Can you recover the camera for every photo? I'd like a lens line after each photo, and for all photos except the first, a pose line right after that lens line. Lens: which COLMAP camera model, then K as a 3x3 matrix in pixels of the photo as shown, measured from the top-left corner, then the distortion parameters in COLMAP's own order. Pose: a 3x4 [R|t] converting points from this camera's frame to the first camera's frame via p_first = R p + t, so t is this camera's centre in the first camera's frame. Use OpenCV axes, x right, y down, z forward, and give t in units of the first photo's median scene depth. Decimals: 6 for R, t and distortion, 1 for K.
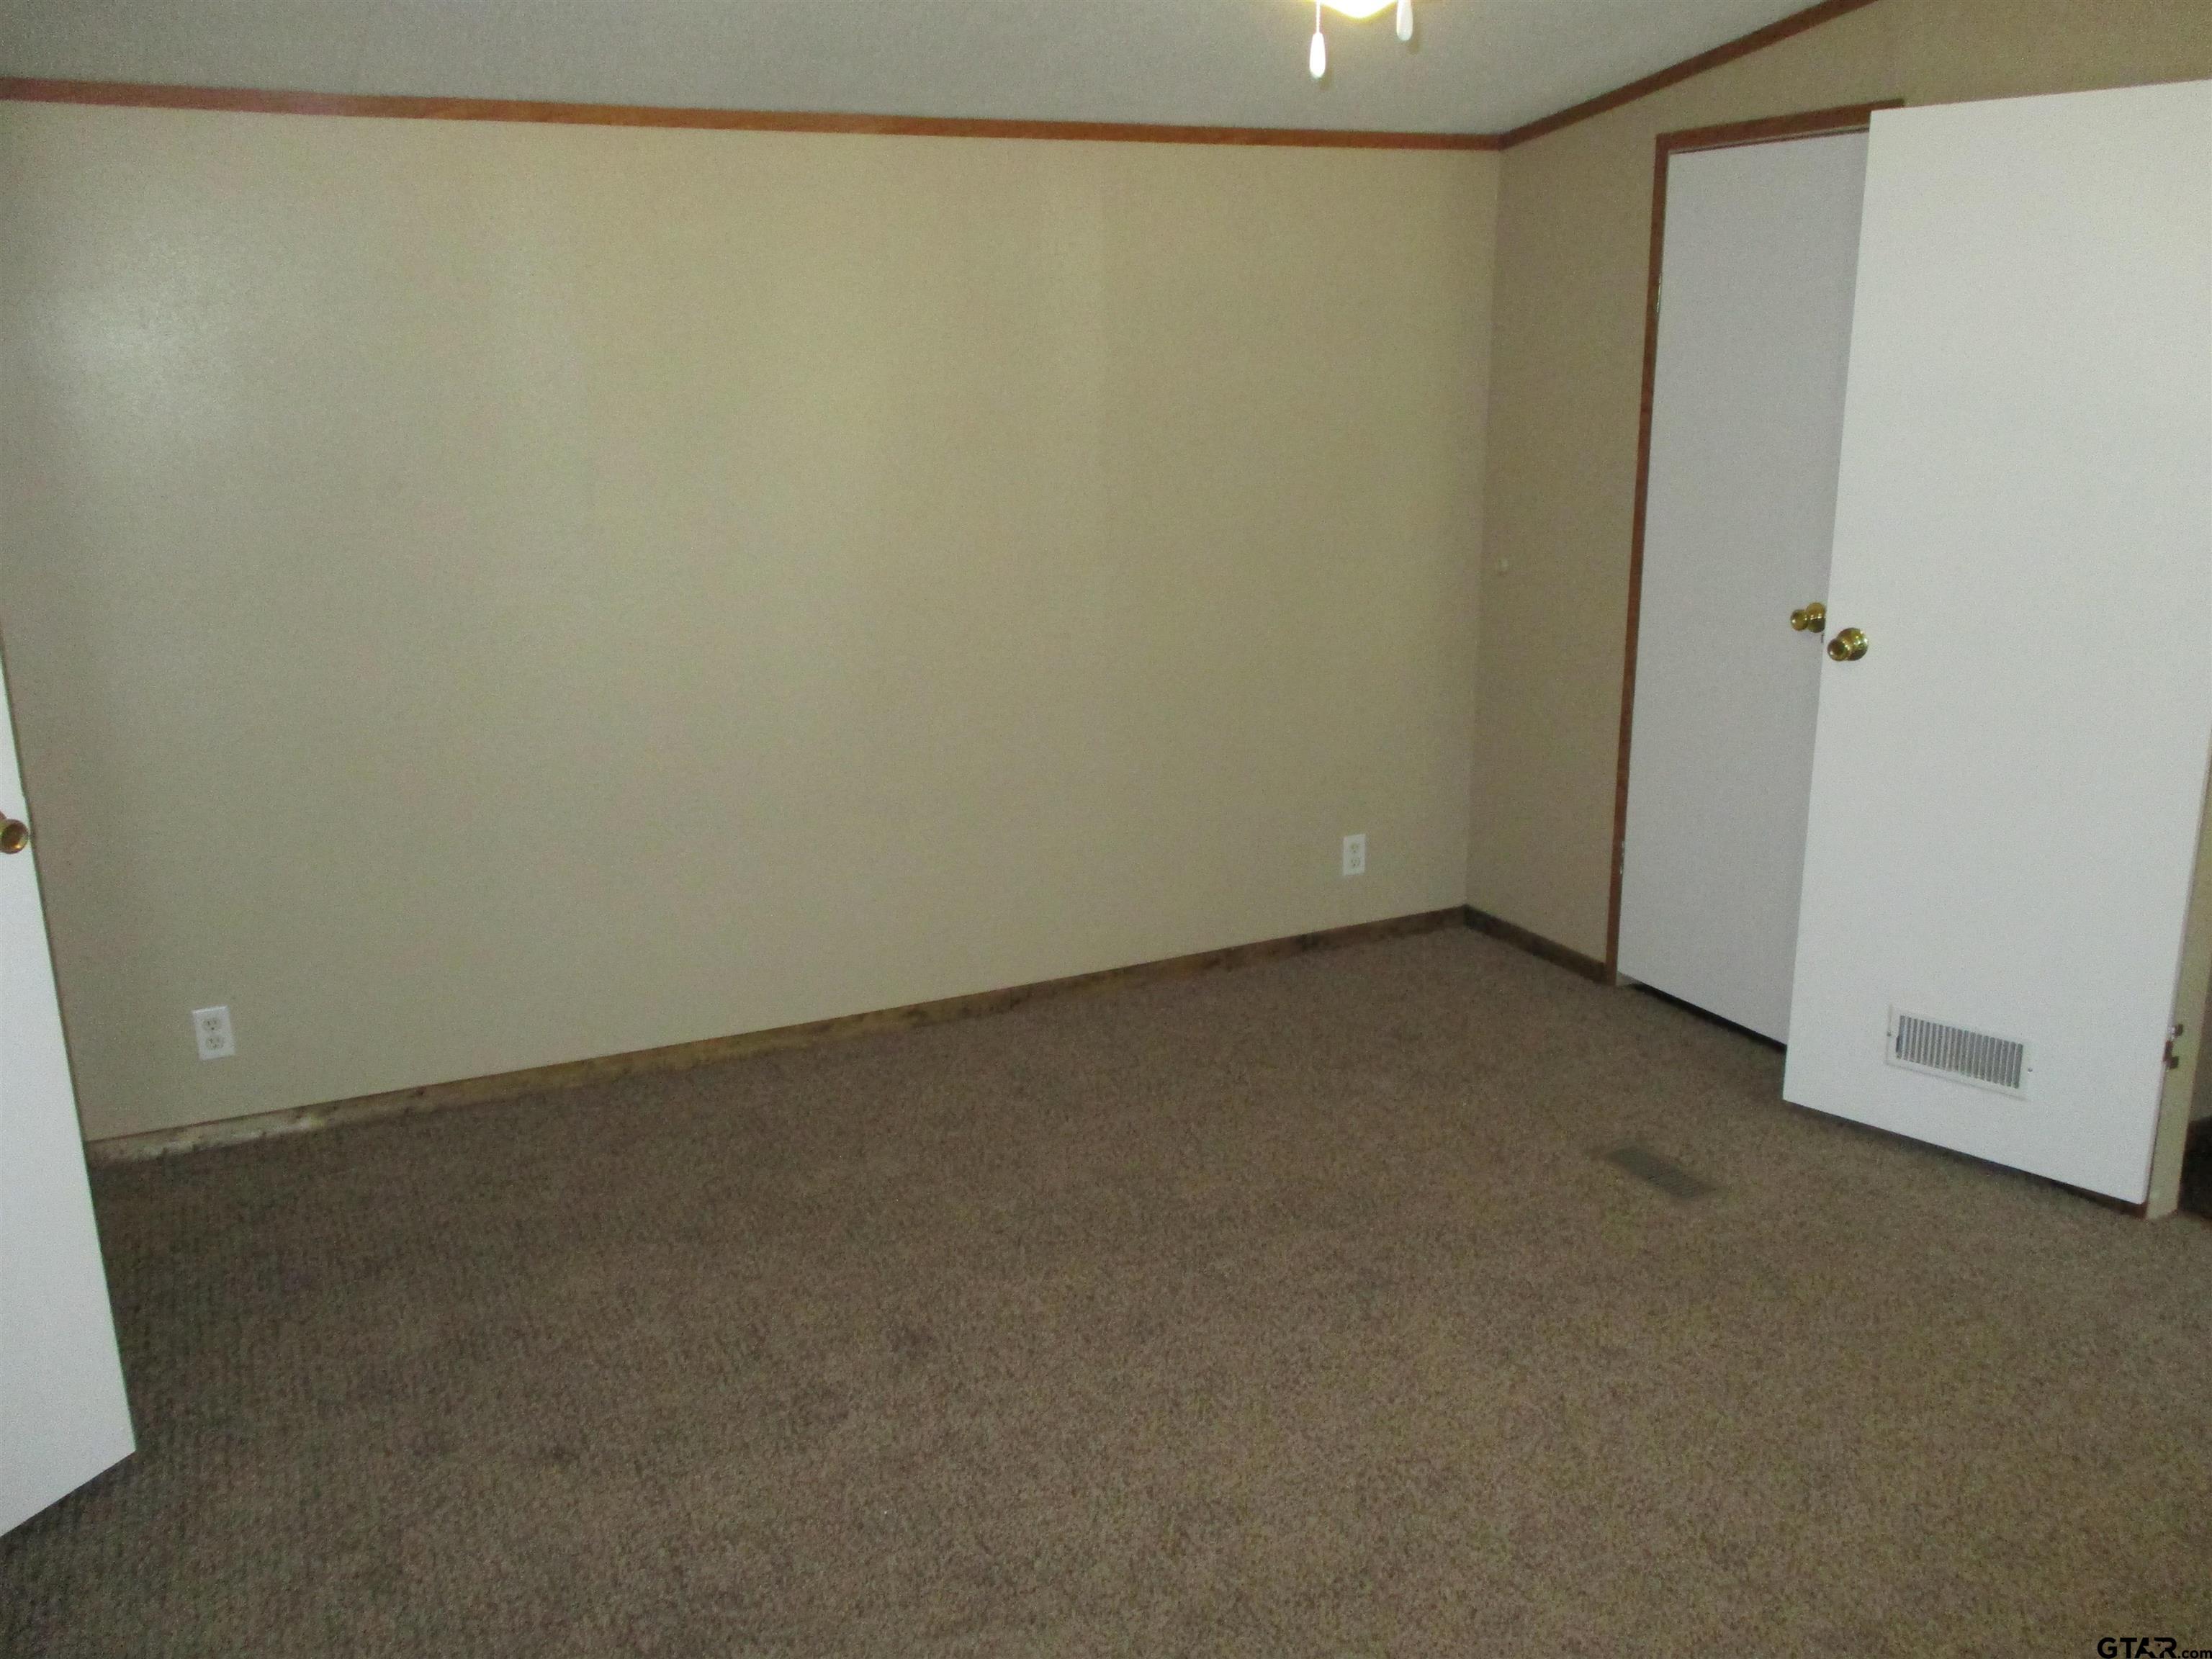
lens RADIAL K [[1829.3, 0, 1106.0], [0, 1829.3, 829.5], [0, 0, 1]] dist [-0.028033, 0.013632]
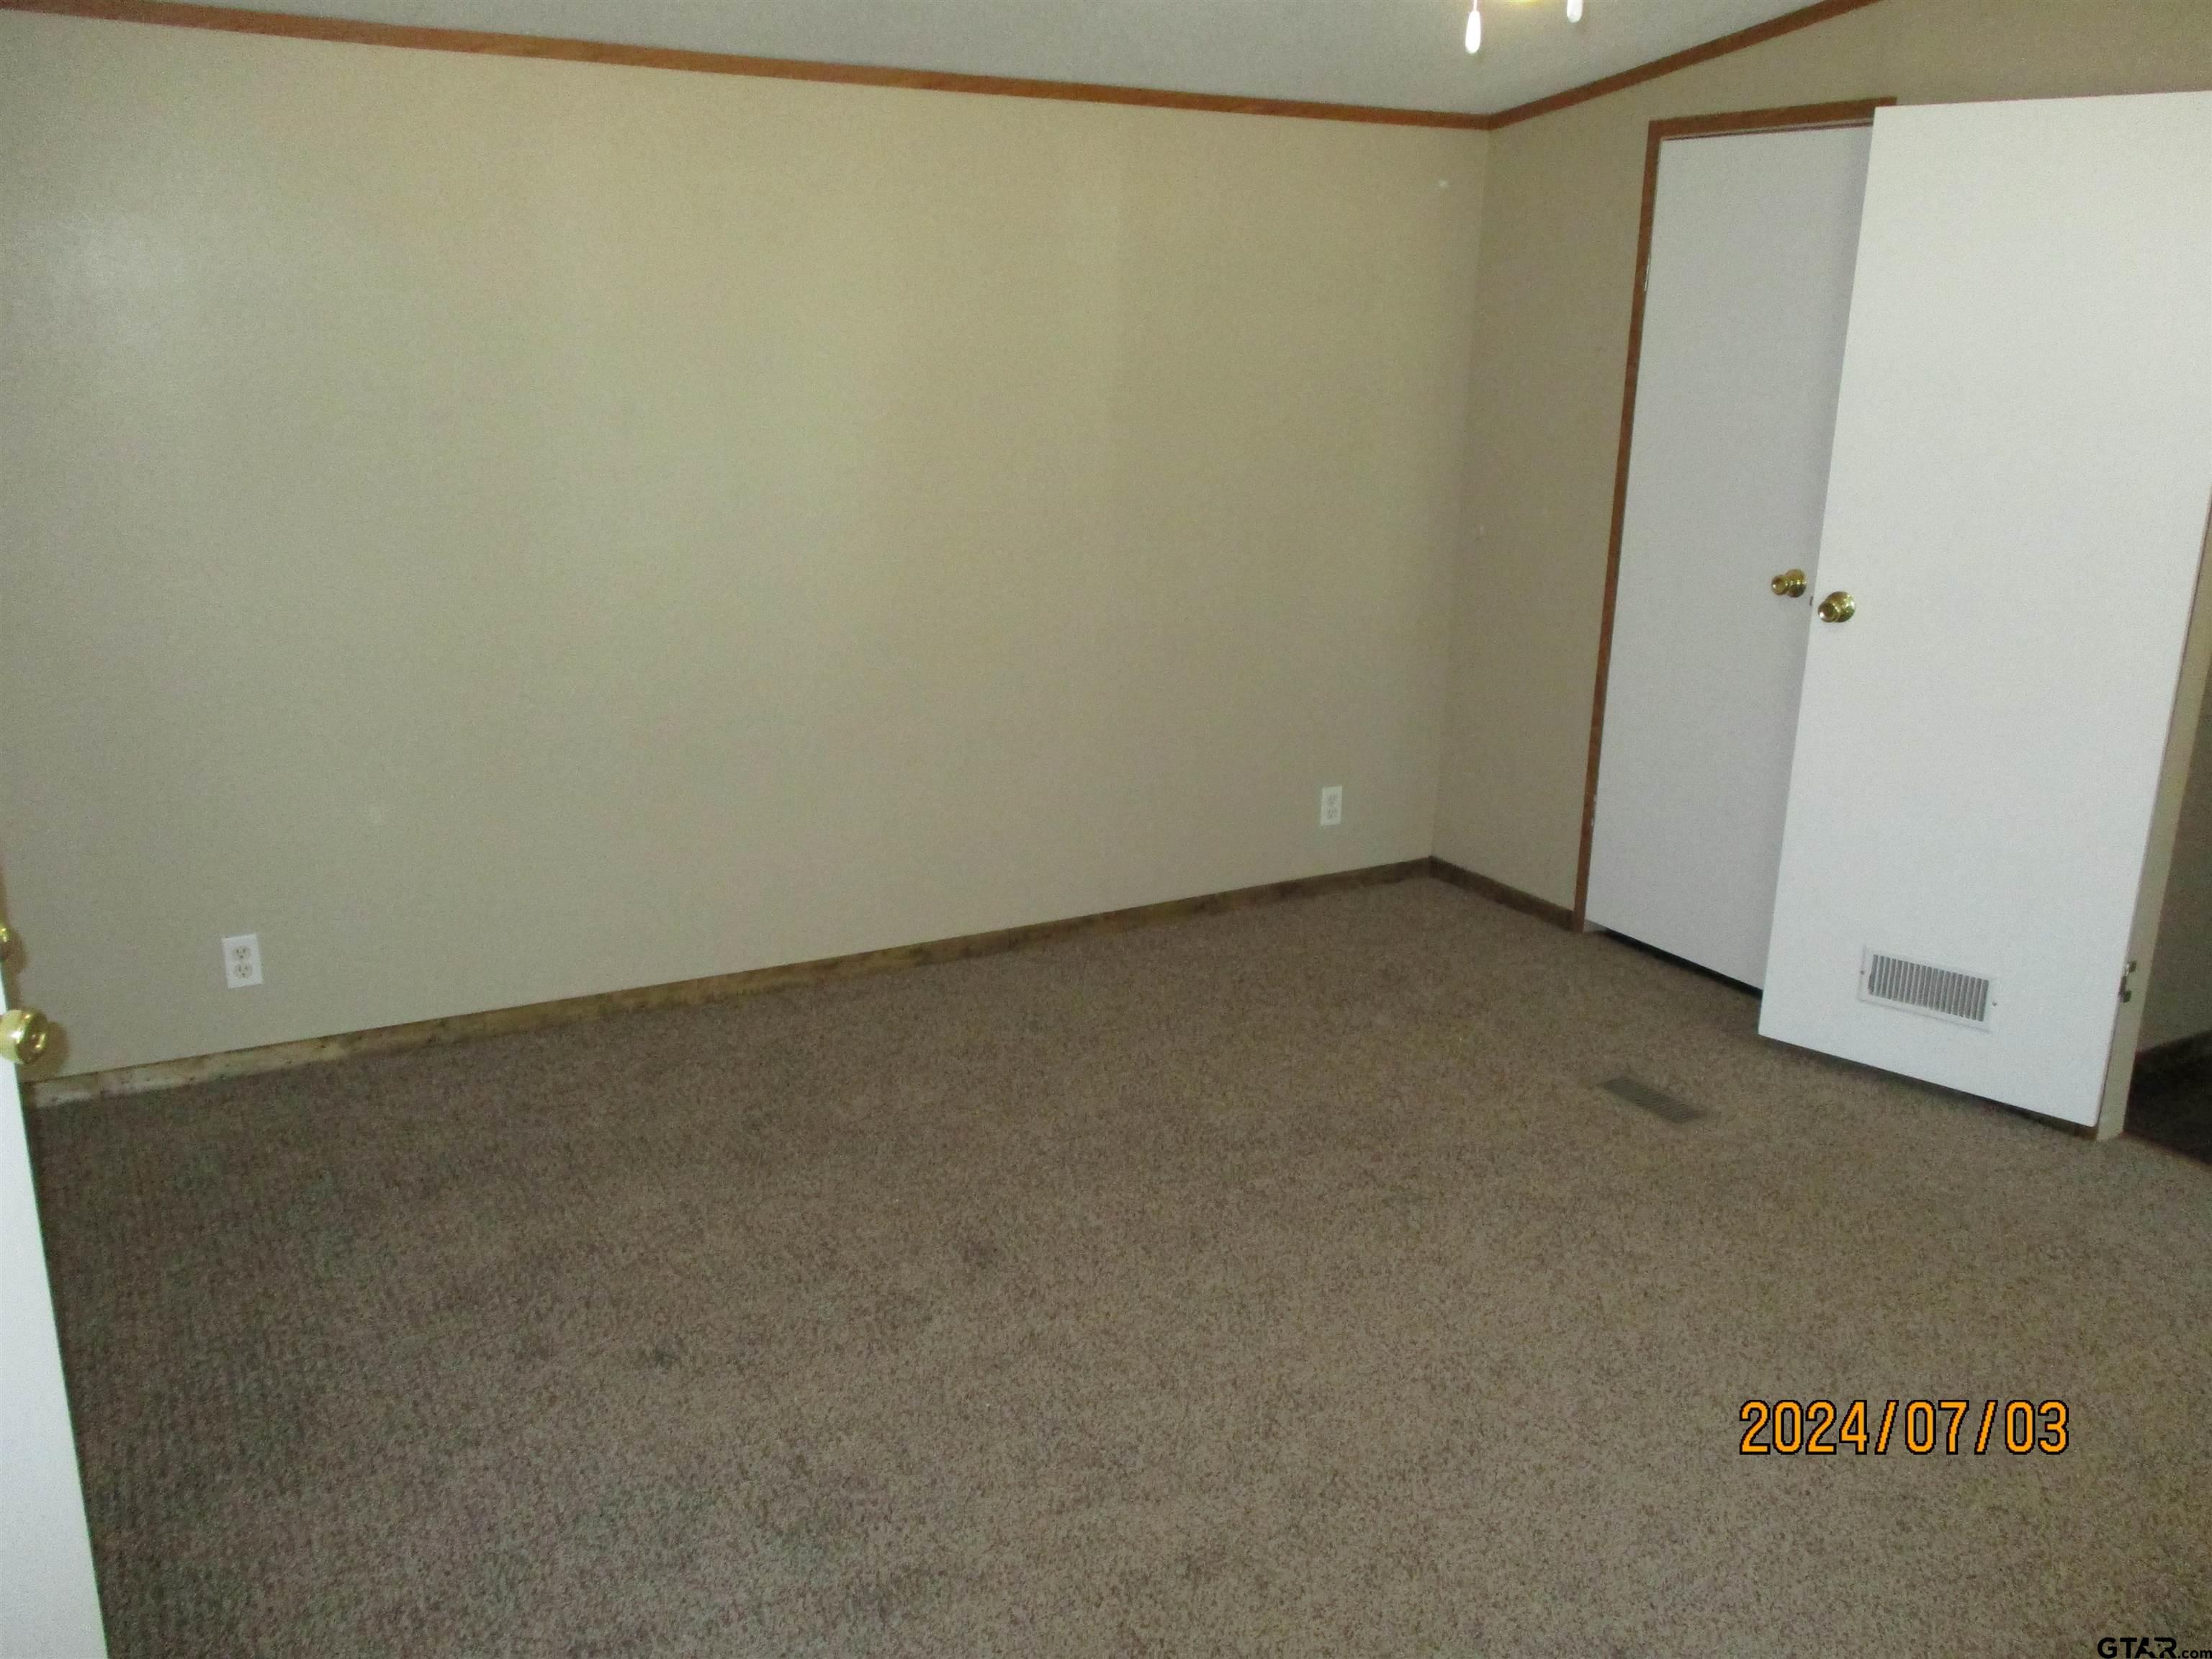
lens RADIAL K [[1829.3, 0, 1106.0], [0, 1829.3, 829.5], [0, 0, 1]] dist [-0.028033, 0.013632]
pose [[0.997032, 0.012558, 0.075962, -0.107132], [-0.013723, 0.999796, 0.014845, 0.020426], [-0.075760, -0.015843, 0.997000, -0.039201]]
